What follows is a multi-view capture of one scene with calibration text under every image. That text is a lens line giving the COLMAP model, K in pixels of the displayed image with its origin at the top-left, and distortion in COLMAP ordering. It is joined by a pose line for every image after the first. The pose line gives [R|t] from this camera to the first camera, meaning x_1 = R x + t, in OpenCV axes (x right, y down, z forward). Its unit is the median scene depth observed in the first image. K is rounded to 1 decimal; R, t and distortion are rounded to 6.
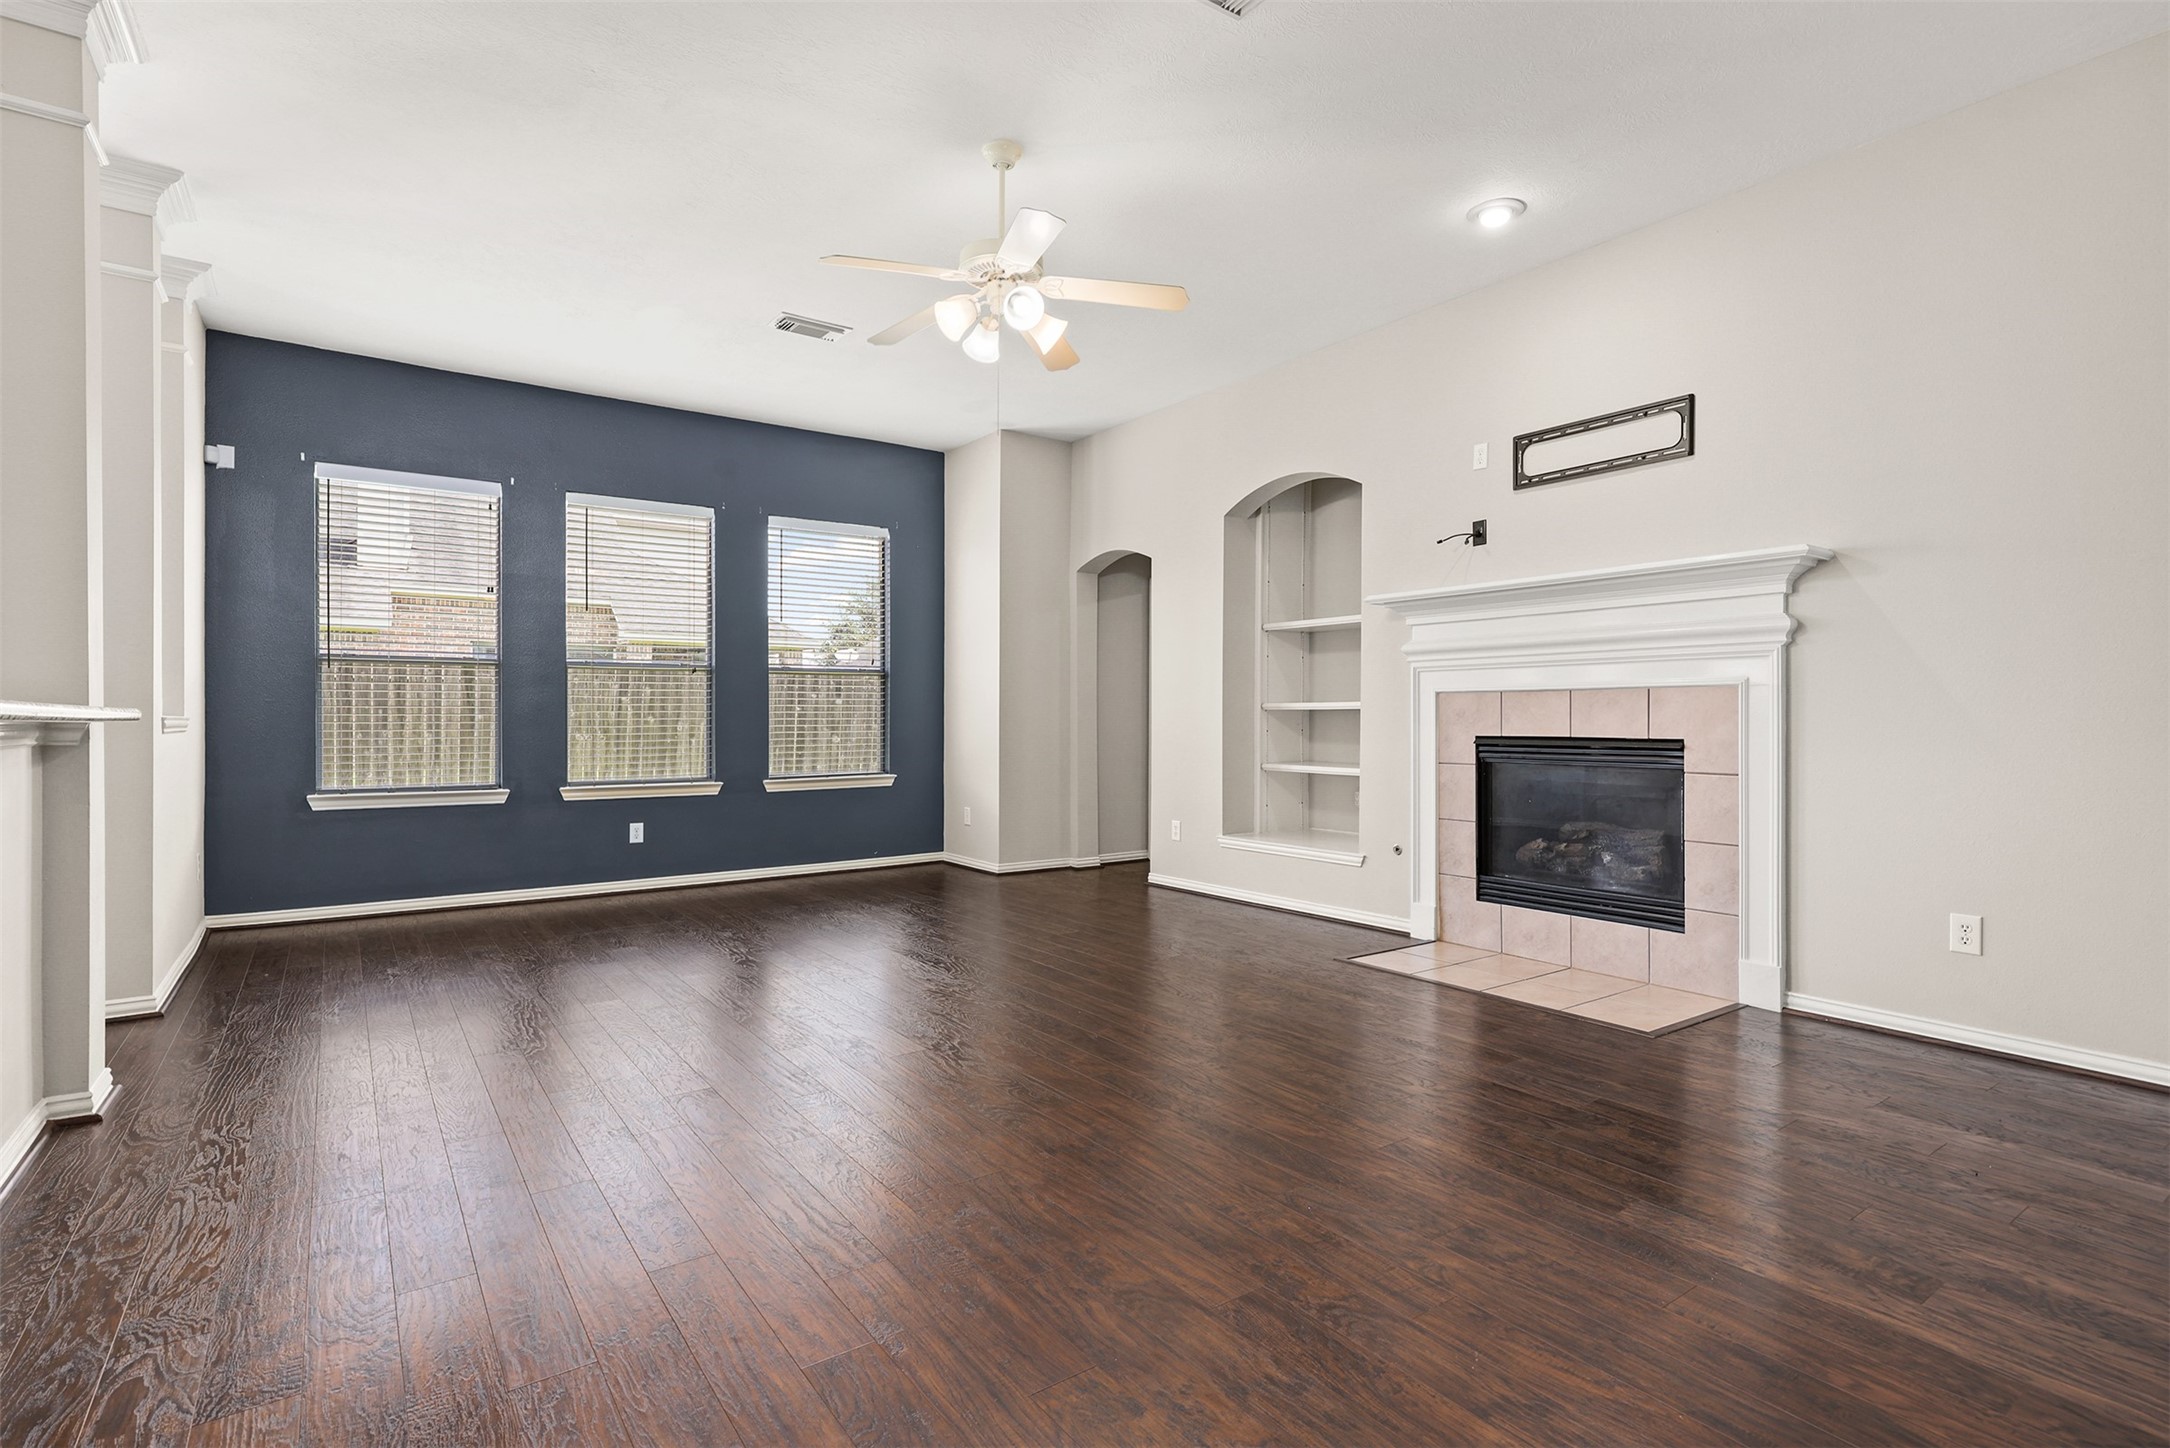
lens RADIAL K [[1041.9, 0, 1094.2], [0, 1041.9, 739.5], [0, 0, 1]] dist [0.019584, 0.000454]
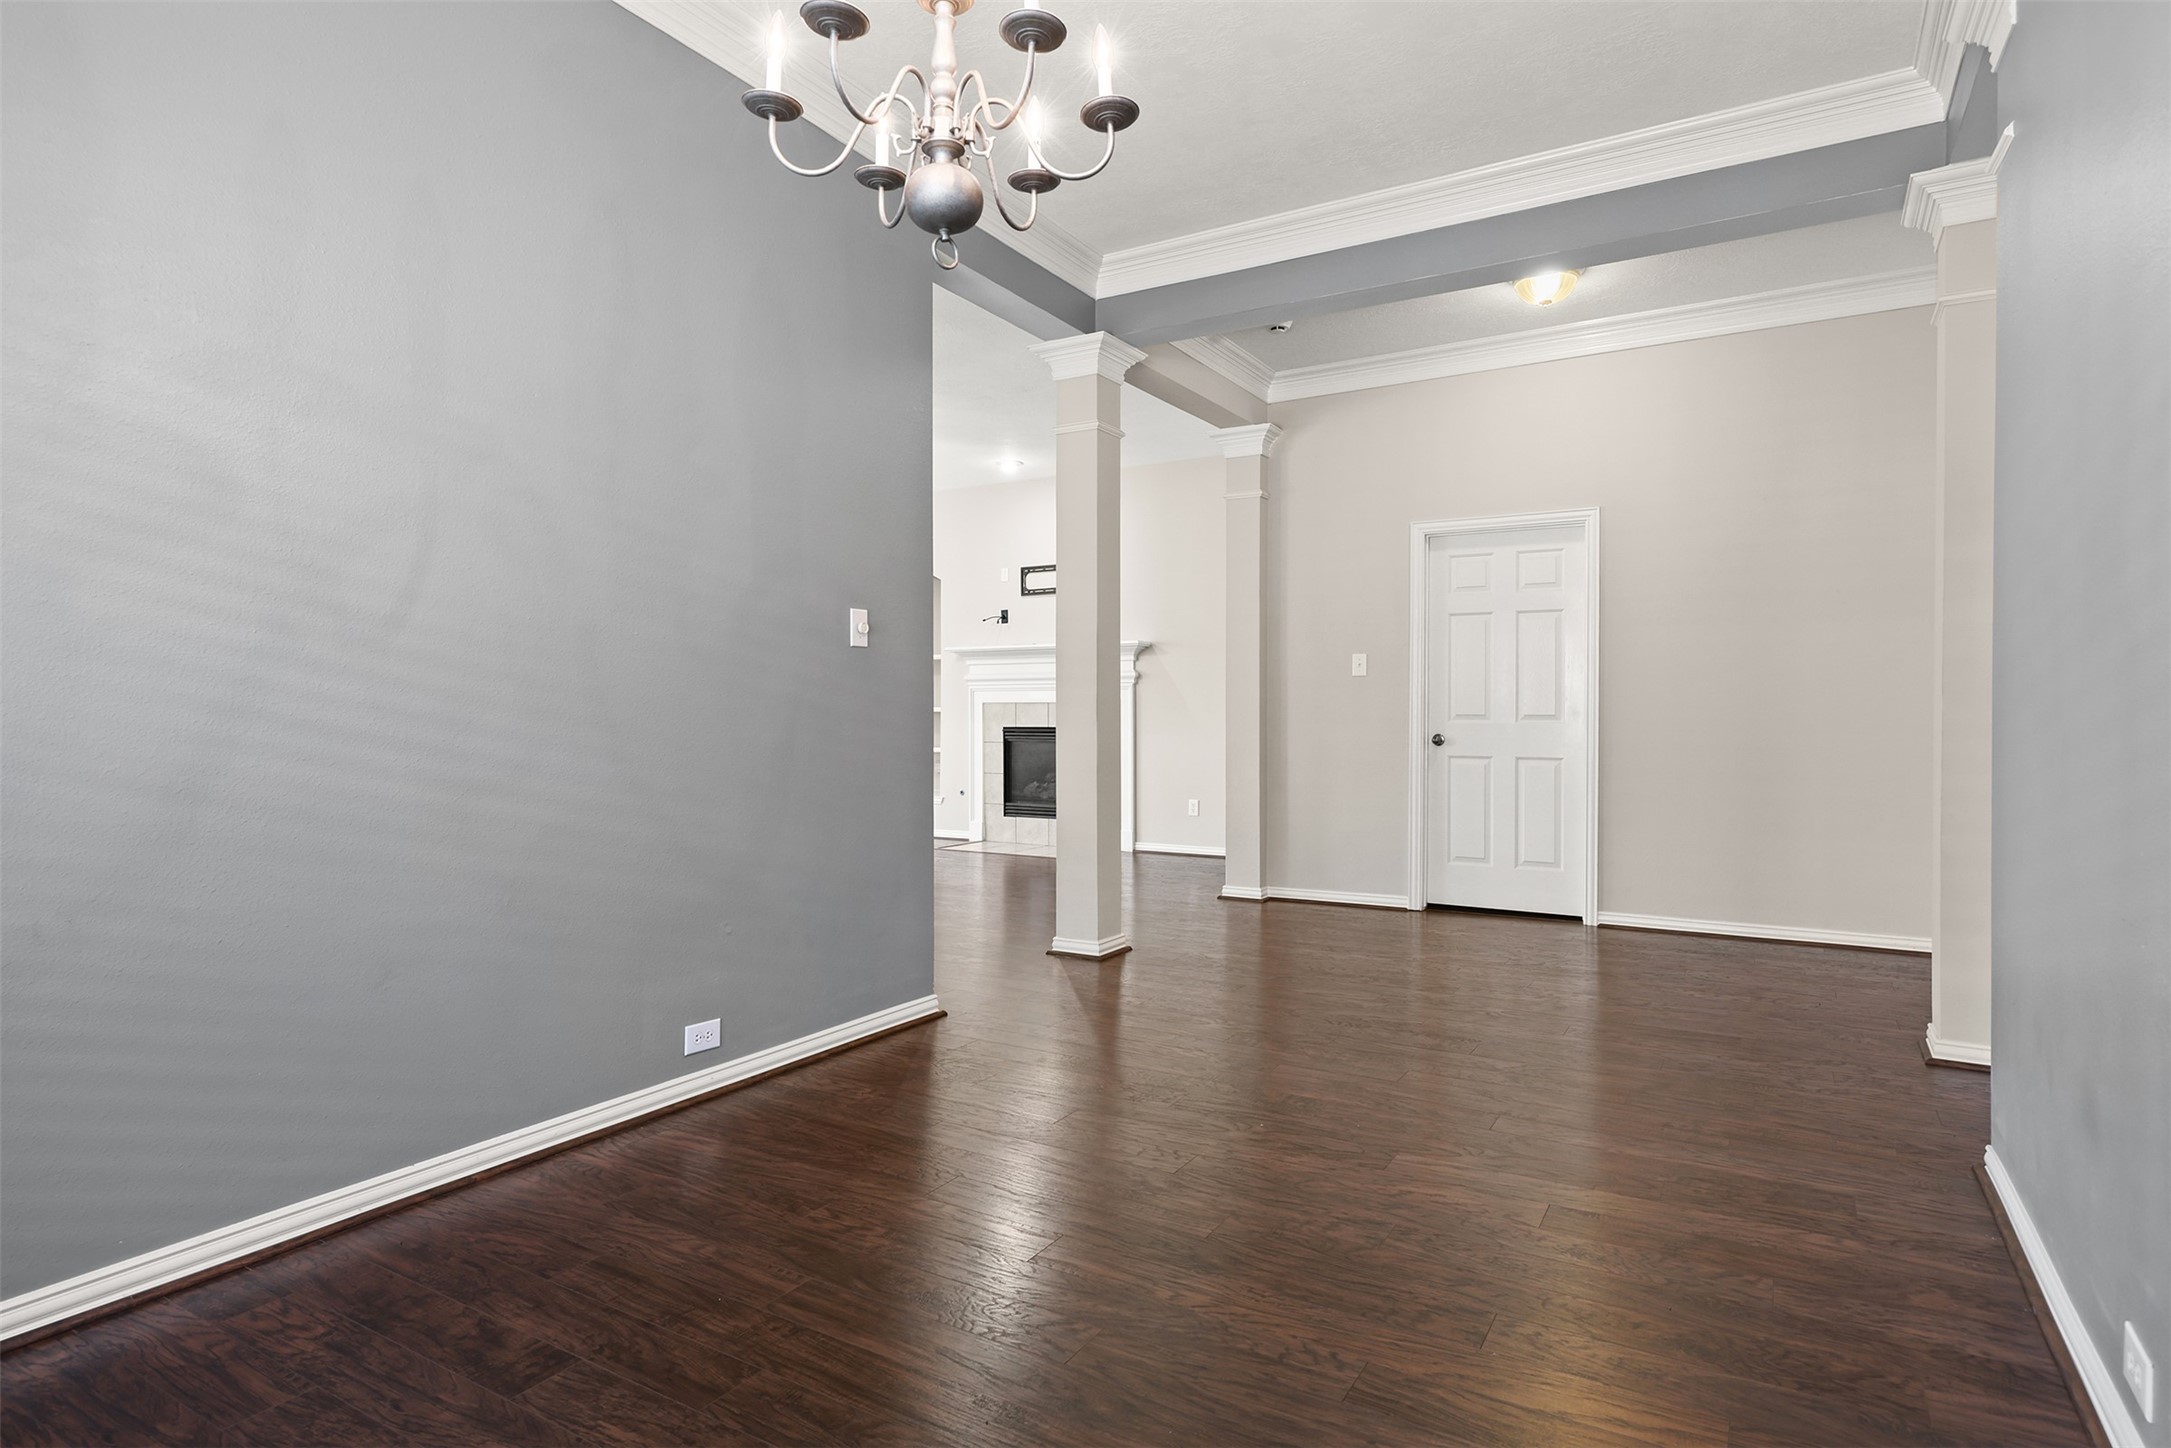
lens RADIAL K [[1161.8, 0, 1079.5], [0, 1161.8, 735.3], [0, 0, 1]] dist [0.000482, 0.000025]
pose [[0.917823, -0.000419, 0.396989, -0.311841], [0.003864, 0.999962, -0.007878, 0.027306], [-0.396971, 0.008765, 0.917789, -0.897651]]
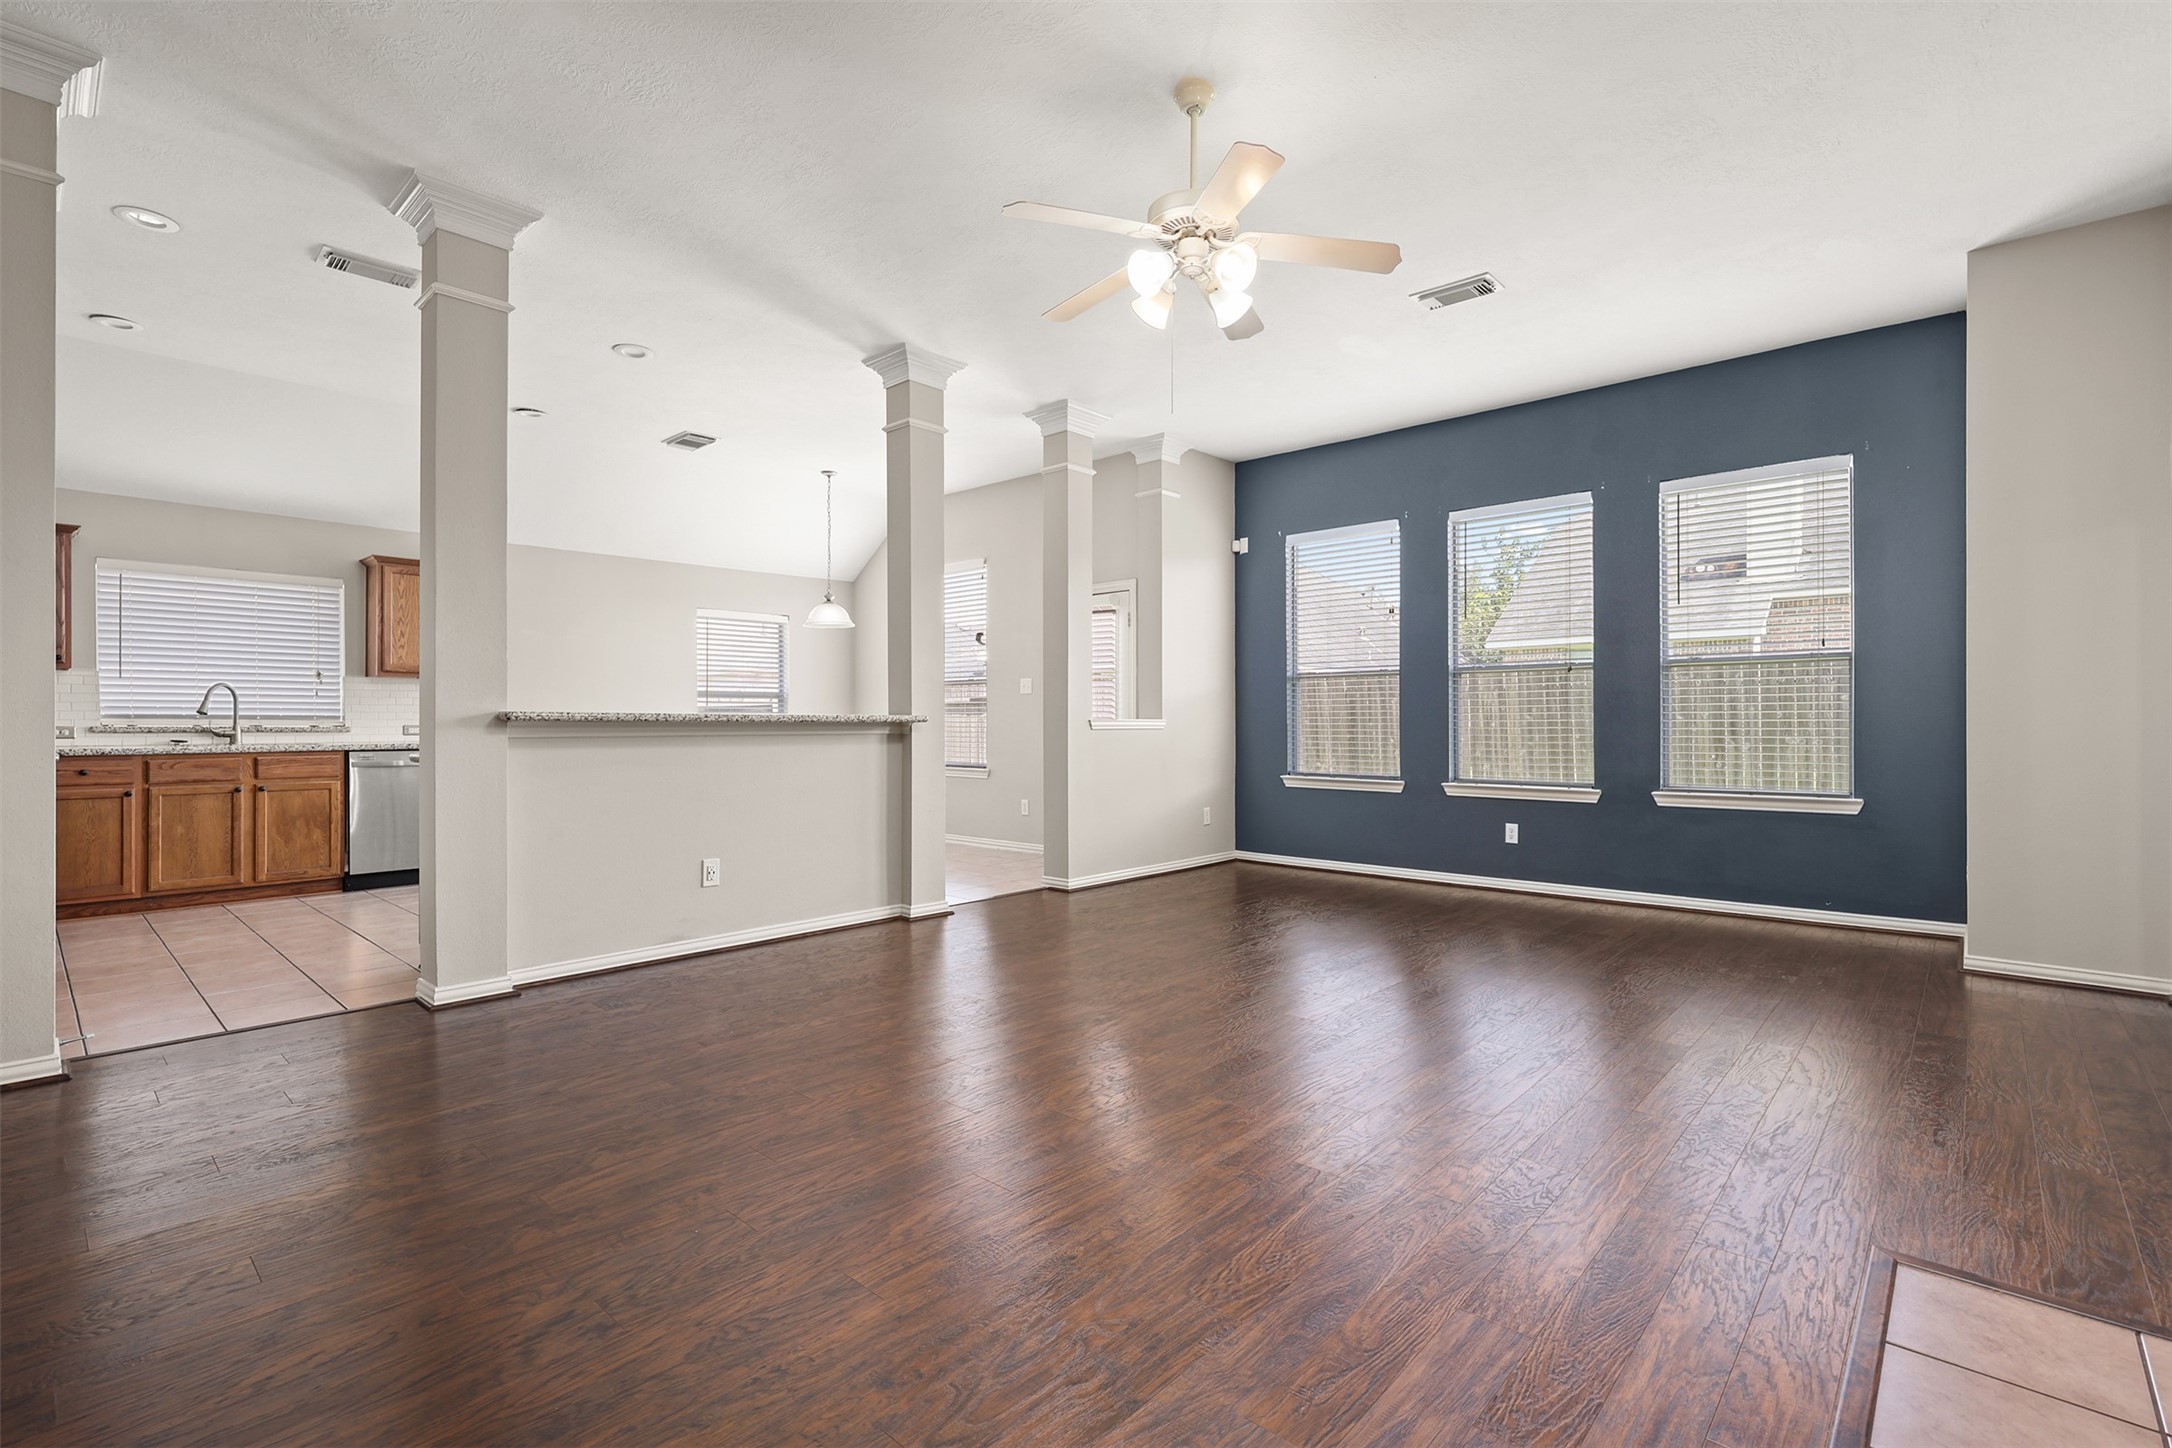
lens RADIAL K [[985.3, 0, 1077.5], [0, 985.3, 711.9], [0, 0, 1]] dist [0.009663, -0.001403]
pose [[0.206875, -0.010311, -0.978313, 0.539529], [-0.020392, 0.999682, -0.014849, -0.006377], [0.978155, 0.023021, 0.206599, 0.533655]]
